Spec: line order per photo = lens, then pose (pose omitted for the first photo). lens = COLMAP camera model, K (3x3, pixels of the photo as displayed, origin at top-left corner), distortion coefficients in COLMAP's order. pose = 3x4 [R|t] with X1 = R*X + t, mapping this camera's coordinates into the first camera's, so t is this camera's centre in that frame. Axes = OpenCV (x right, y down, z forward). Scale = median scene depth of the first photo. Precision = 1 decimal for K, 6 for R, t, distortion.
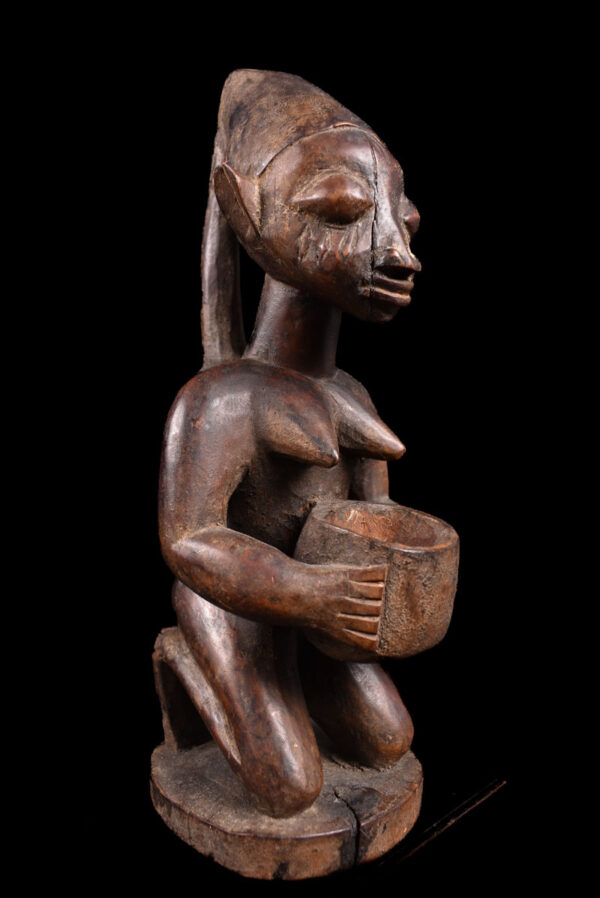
lens RADIAL K [[707.8, 0, 300.0], [0, 707.8, 449.0], [0, 0, 1]] dist [-0.097548, 0.000701]
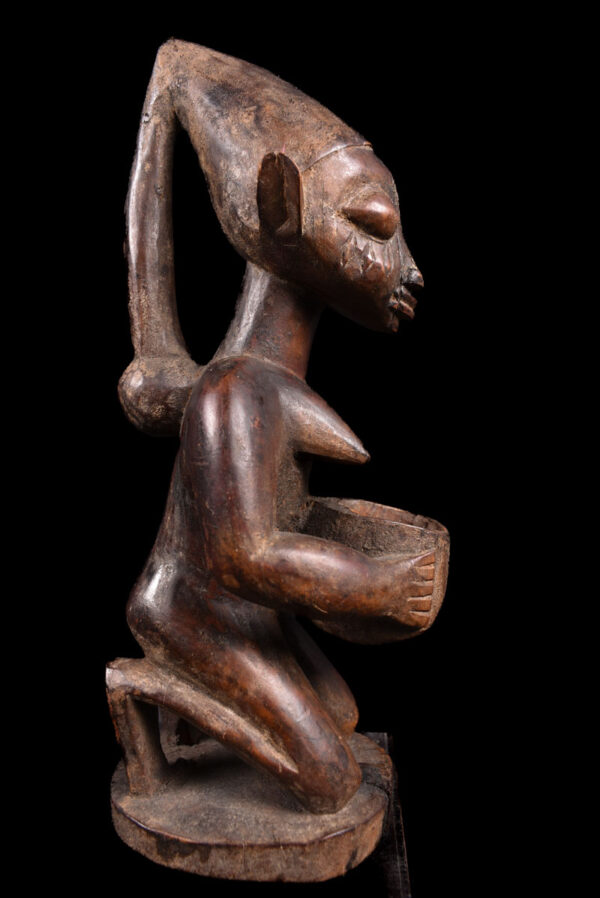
lens RADIAL K [[707.8, 0, 300.0], [0, 707.8, 449.0], [0, 0, 1]] dist [-0.097548, 0.000701]
pose [[0.757533, -0.020748, 0.652467, -0.732220], [0.020804, 0.999754, 0.007638, -0.008853], [-0.652465, 0.007788, 0.757779, 0.263287]]
